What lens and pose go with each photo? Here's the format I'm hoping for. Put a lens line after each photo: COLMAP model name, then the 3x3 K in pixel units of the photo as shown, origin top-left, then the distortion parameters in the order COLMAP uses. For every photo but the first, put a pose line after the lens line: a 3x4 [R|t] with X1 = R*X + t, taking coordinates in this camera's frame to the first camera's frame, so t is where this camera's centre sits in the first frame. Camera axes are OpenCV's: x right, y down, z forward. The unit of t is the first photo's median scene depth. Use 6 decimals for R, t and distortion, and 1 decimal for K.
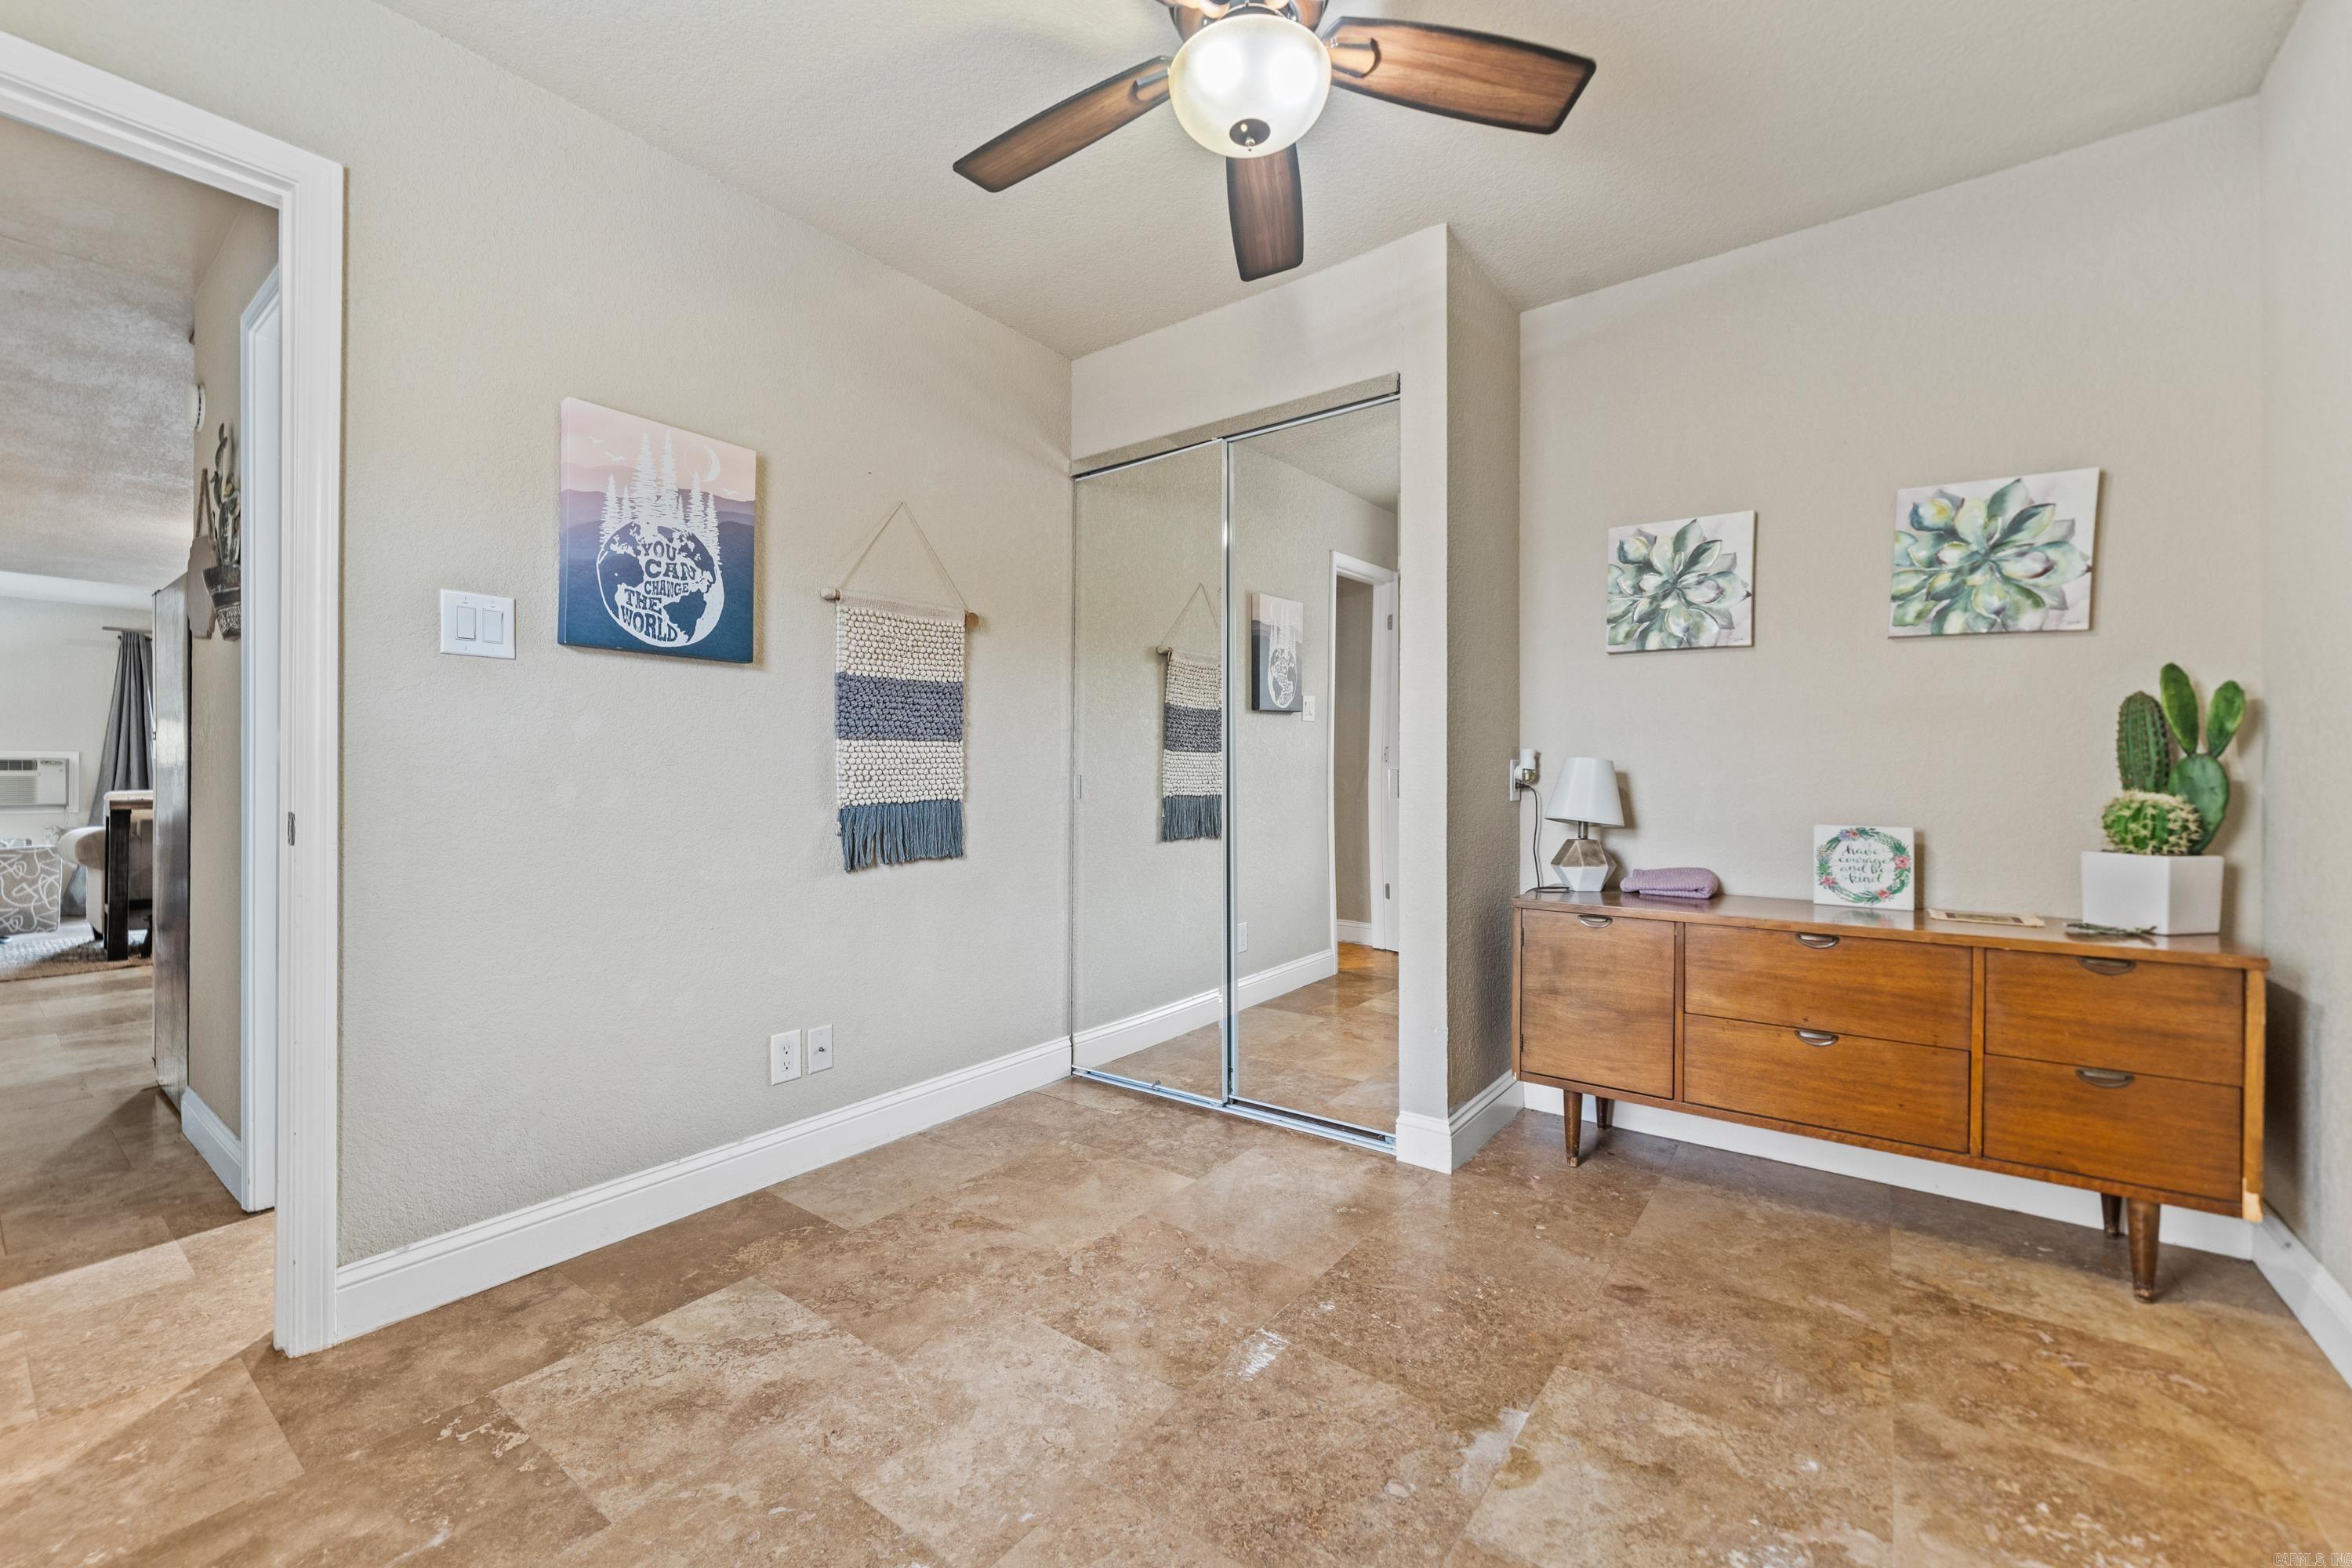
lens RADIAL K [[956.7, 0, 1125.5], [0, 956.7, 778.7], [0, 0, 1]] dist [0.003601, -0.001165]
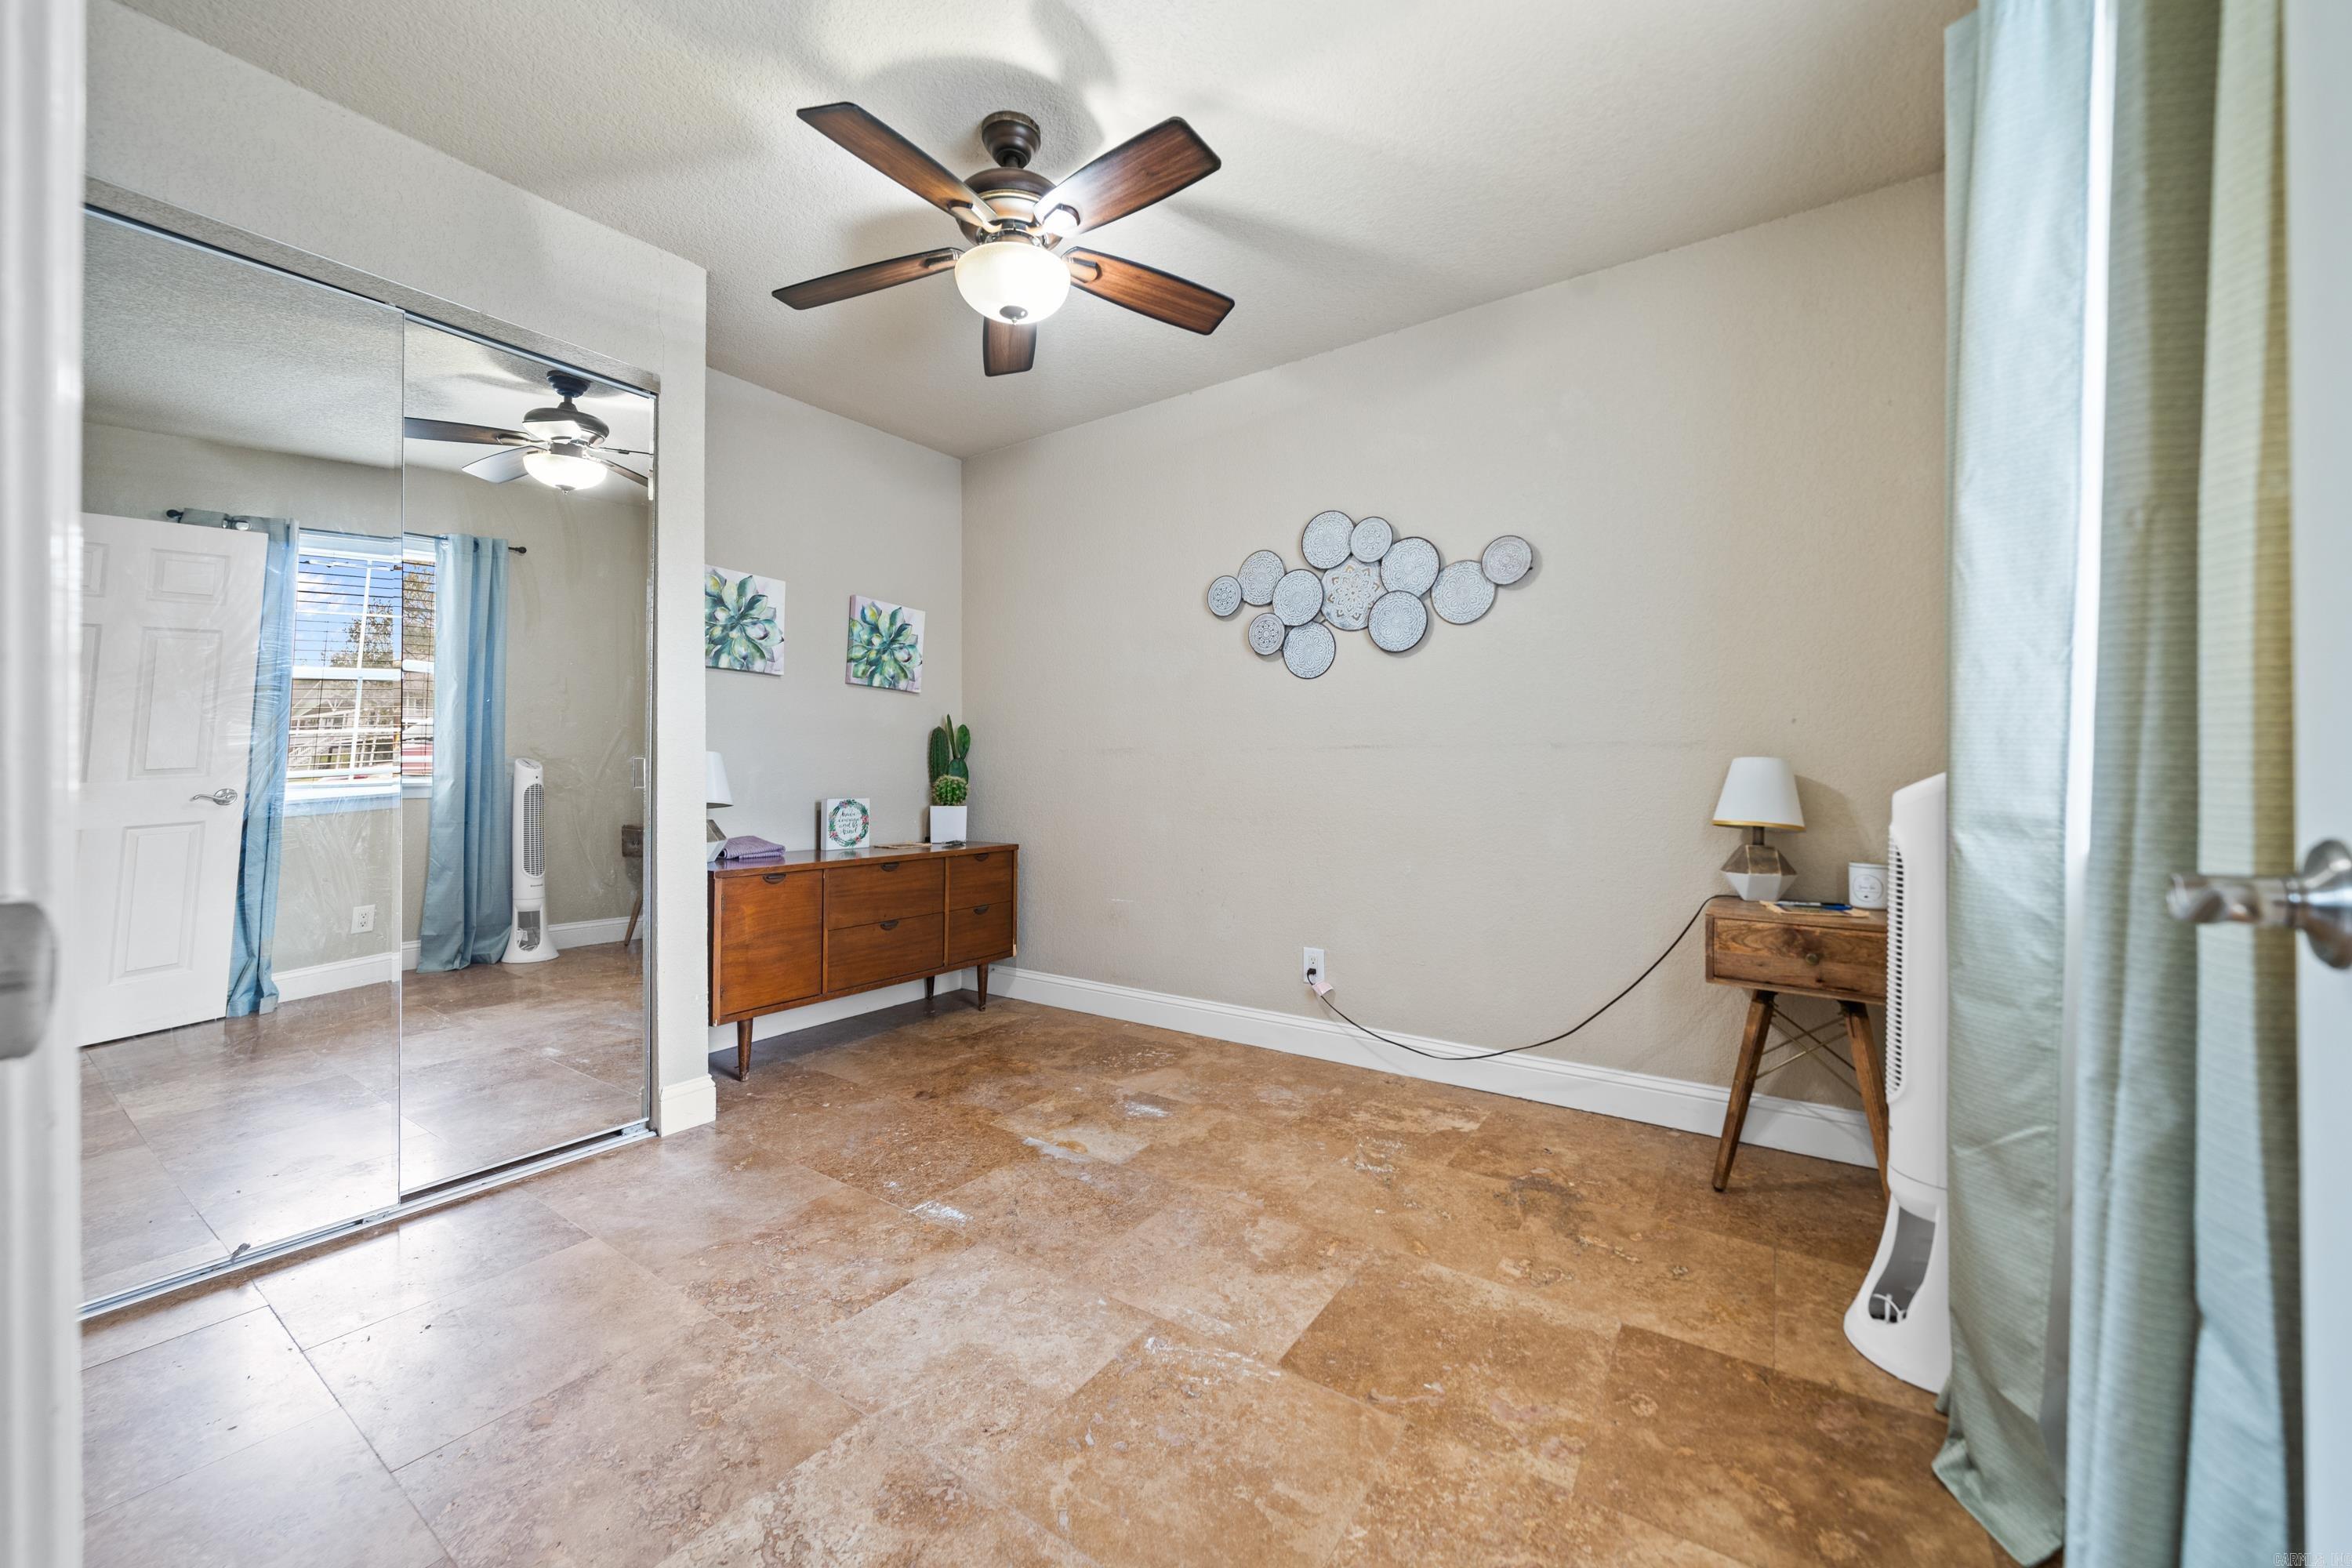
lens RADIAL K [[864.5, 0, 1209.0], [0, 864.5, 765.9], [0, 0, 1]] dist [0.002336, -0.000026]
pose [[-0.081390, 0.006702, 0.996660, -0.862133], [0.000015, 0.999977, -0.006723, 0.004734], [-0.996682, -0.000532, -0.081388, 0.600807]]
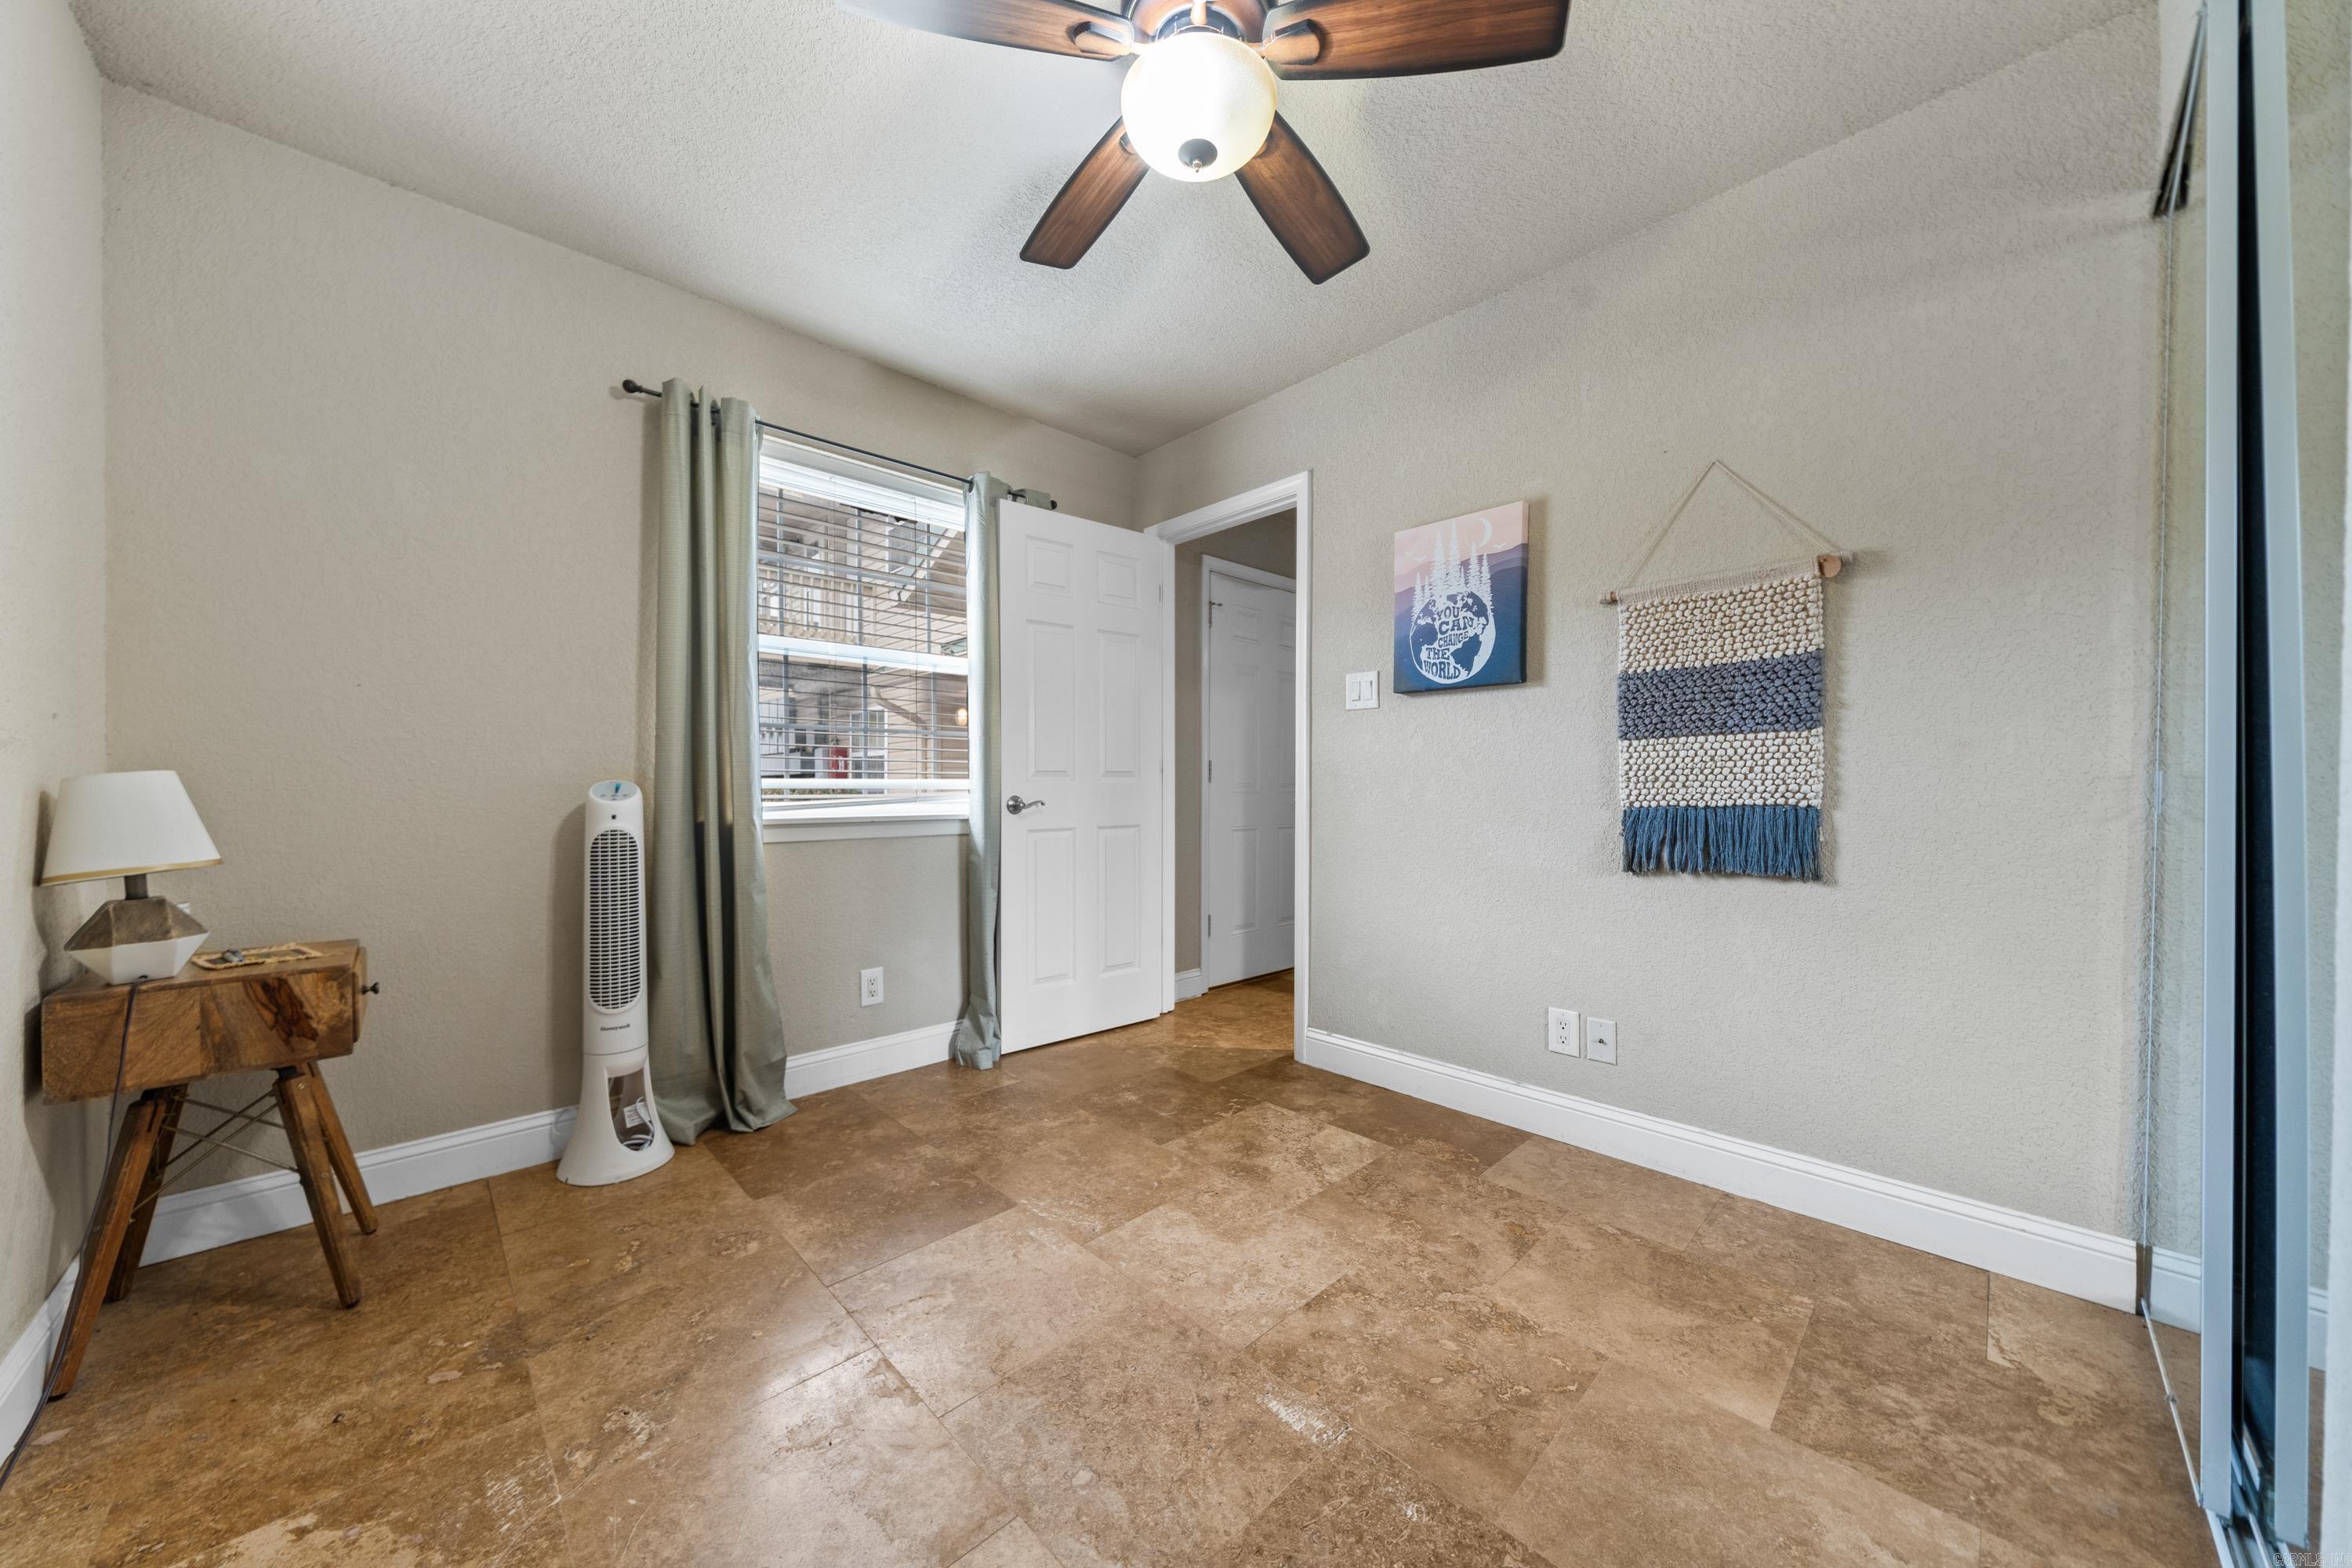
lens RADIAL K [[834.1, 0, 1198.7], [0, 834.1, 791.0], [0, 0, 1]] dist [-0.006387, -0.000679]
pose [[-0.136628, 0.007822, -0.990592, 0.752291], [0.003883, 0.999965, 0.007360, 0.004609], [0.990615, -0.002841, -0.136654, 0.825641]]
